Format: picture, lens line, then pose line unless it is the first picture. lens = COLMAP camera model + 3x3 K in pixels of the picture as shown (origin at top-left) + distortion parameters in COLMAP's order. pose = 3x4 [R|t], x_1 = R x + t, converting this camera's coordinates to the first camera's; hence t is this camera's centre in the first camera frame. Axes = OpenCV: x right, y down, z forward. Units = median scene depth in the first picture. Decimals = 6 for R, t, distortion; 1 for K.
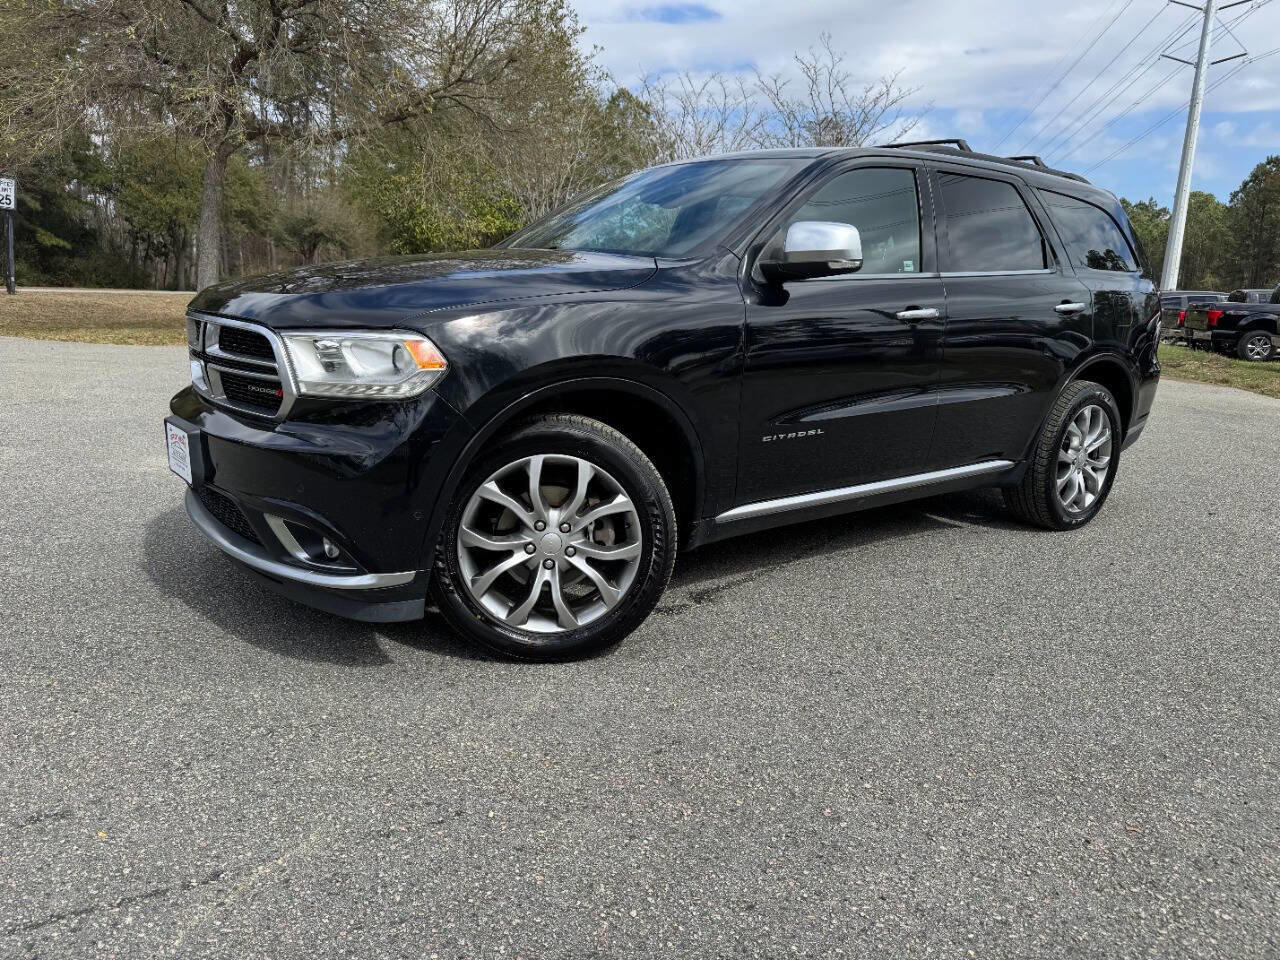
lens RADIAL K [[928.1, 0, 640.0], [0, 928.1, 480.0], [0, 0, 1]] dist [0.149677, -0.184286]
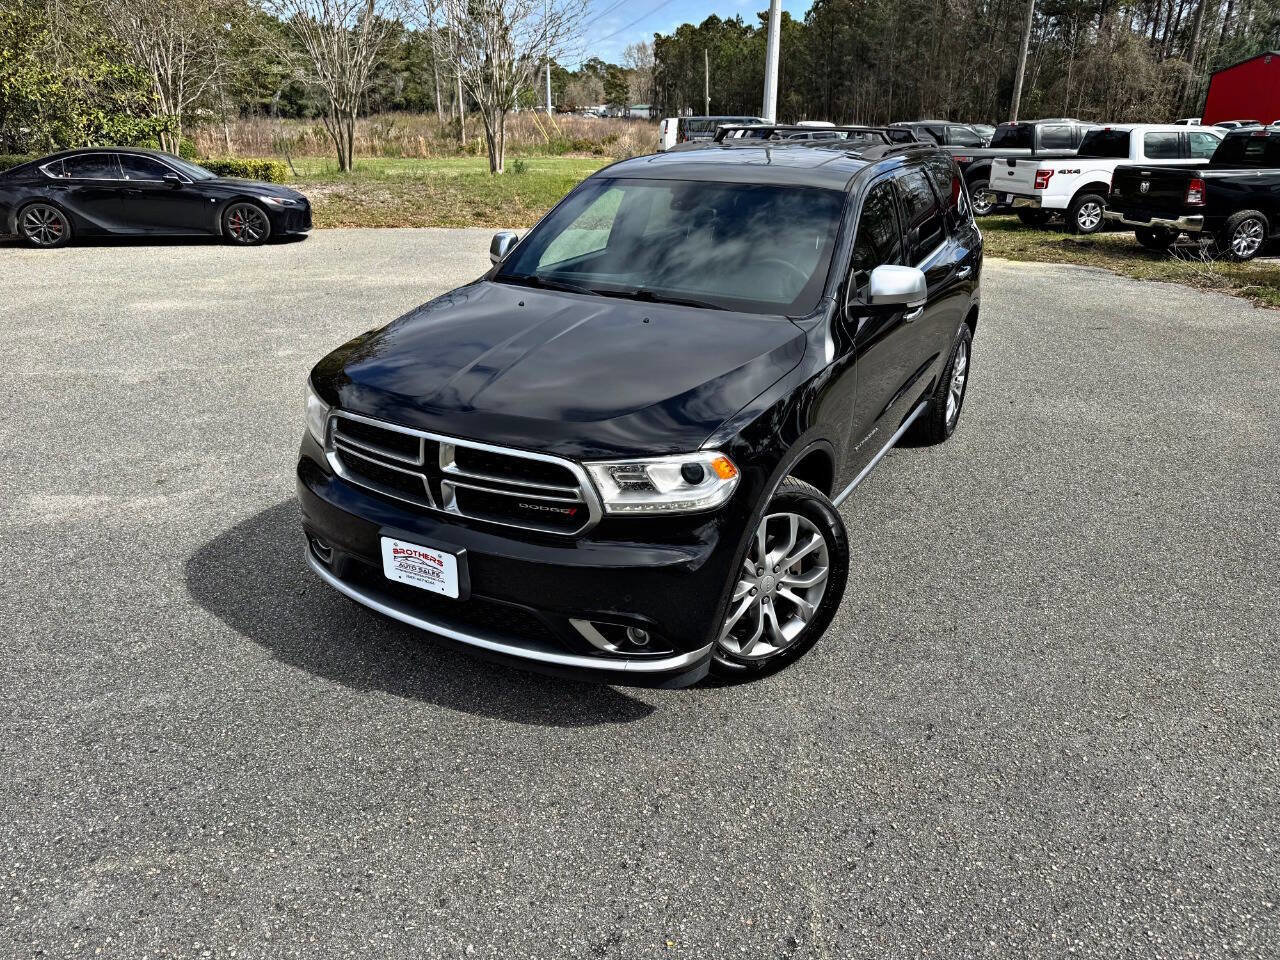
lens RADIAL K [[955.5, 0, 640.0], [0, 955.5, 480.0], [0, 0, 1]] dist [0.031186, -0.027334]
pose [[0.914110, -0.173466, 0.366487, -0.668654], [0.103024, 0.973568, 0.203842, -0.326708], [-0.392159, -0.148578, 0.907819, -0.028655]]
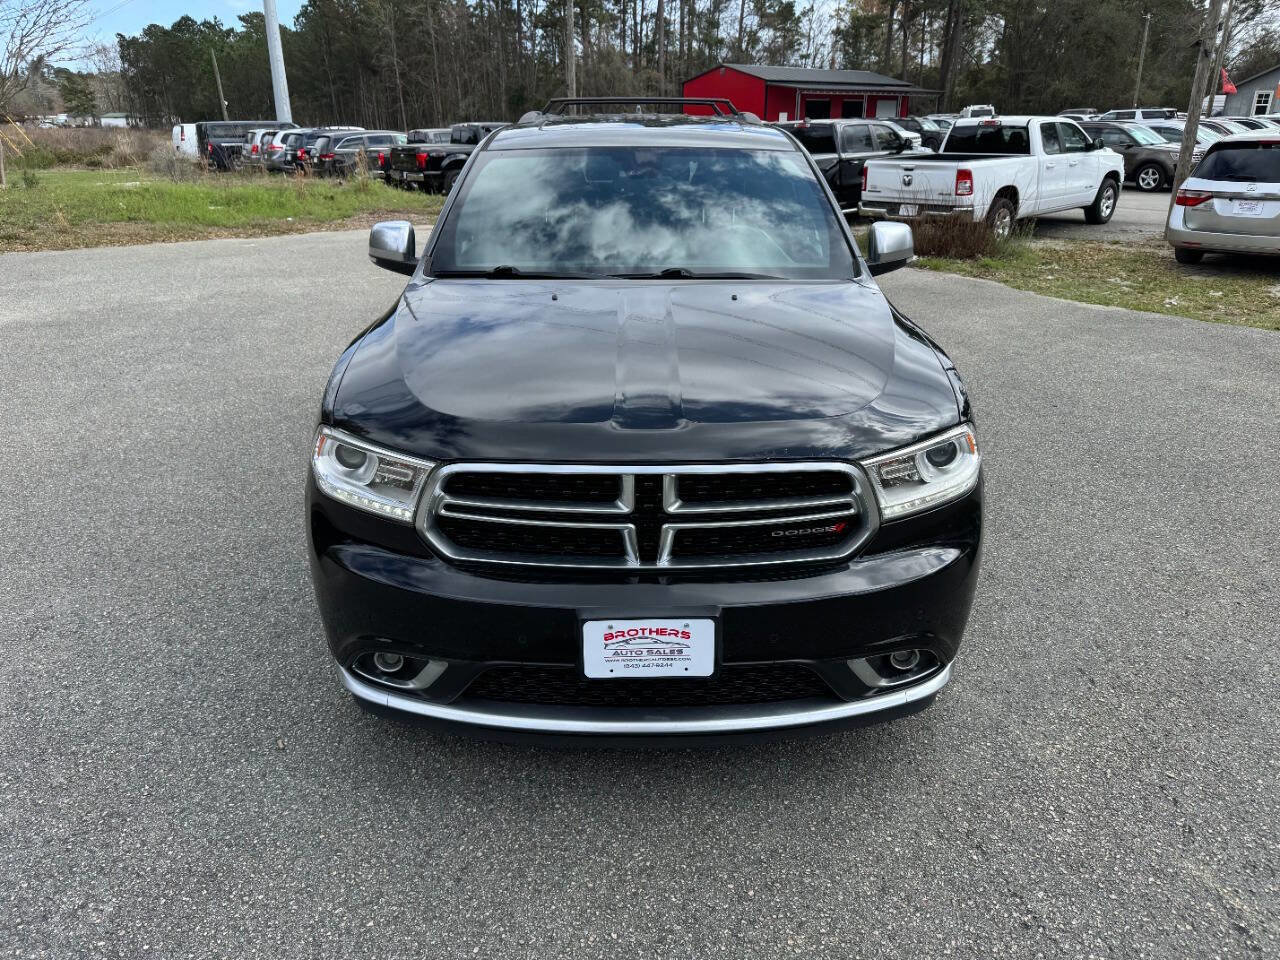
lens RADIAL K [[925.3, 0, 640.0], [0, 925.3, 480.0], [0, 0, 1]] dist [0.028996, -0.031975]
pose [[0.595892, -0.324066, 0.734775, -1.042619], [0.178357, 0.945518, 0.272367, -0.377307], [-0.783008, -0.031249, 0.621226, 0.581993]]
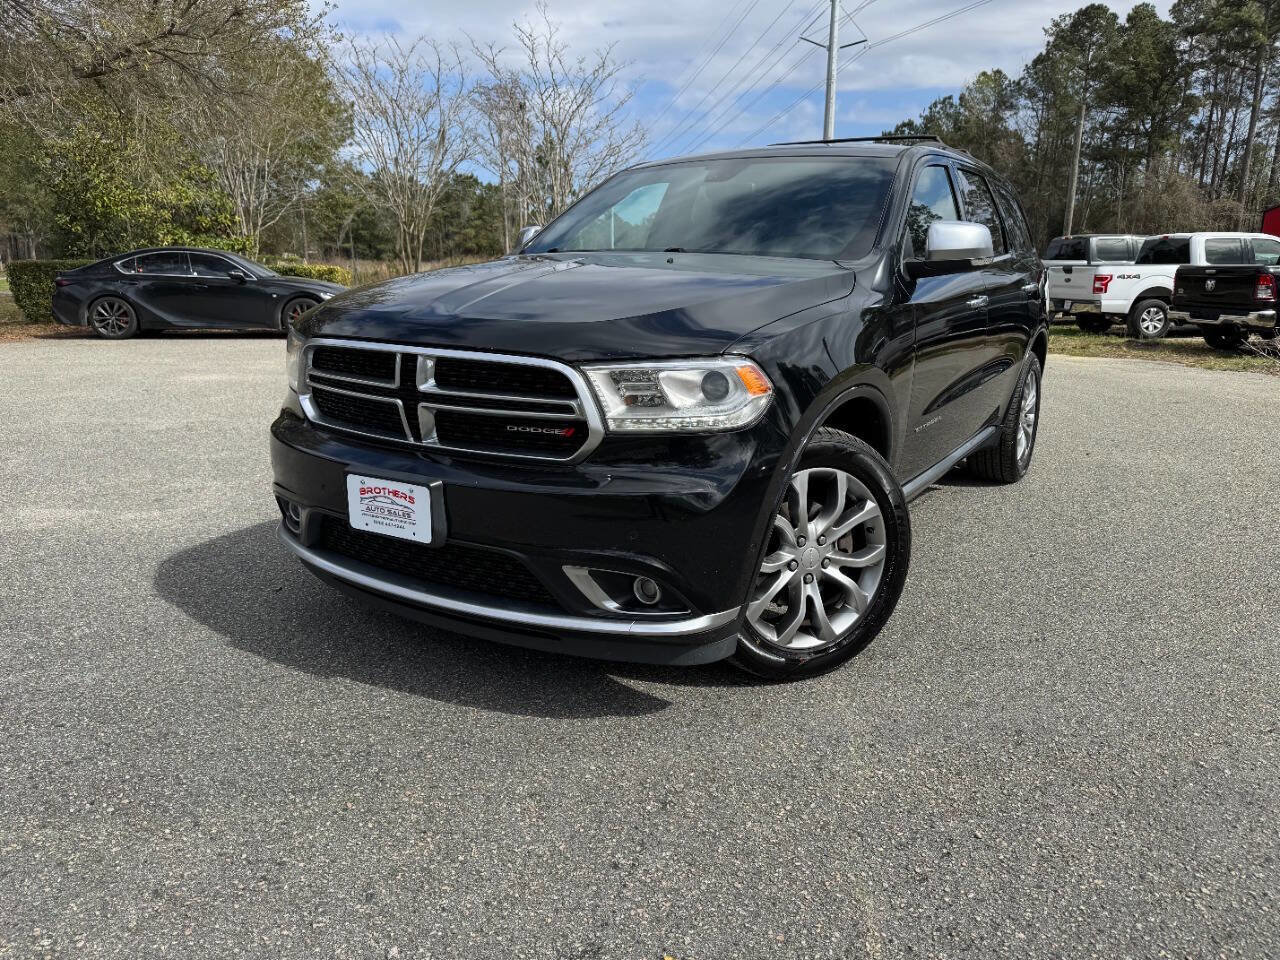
lens RADIAL K [[948.1, 0, 640.0], [0, 948.1, 480.0], [0, 0, 1]] dist [0.015810, -0.011723]
pose [[0.937111, -0.106758, 0.332303, -0.588225], [0.095321, 0.994161, 0.050580, -0.081448], [-0.335762, -0.015724, 0.941816, 0.114774]]
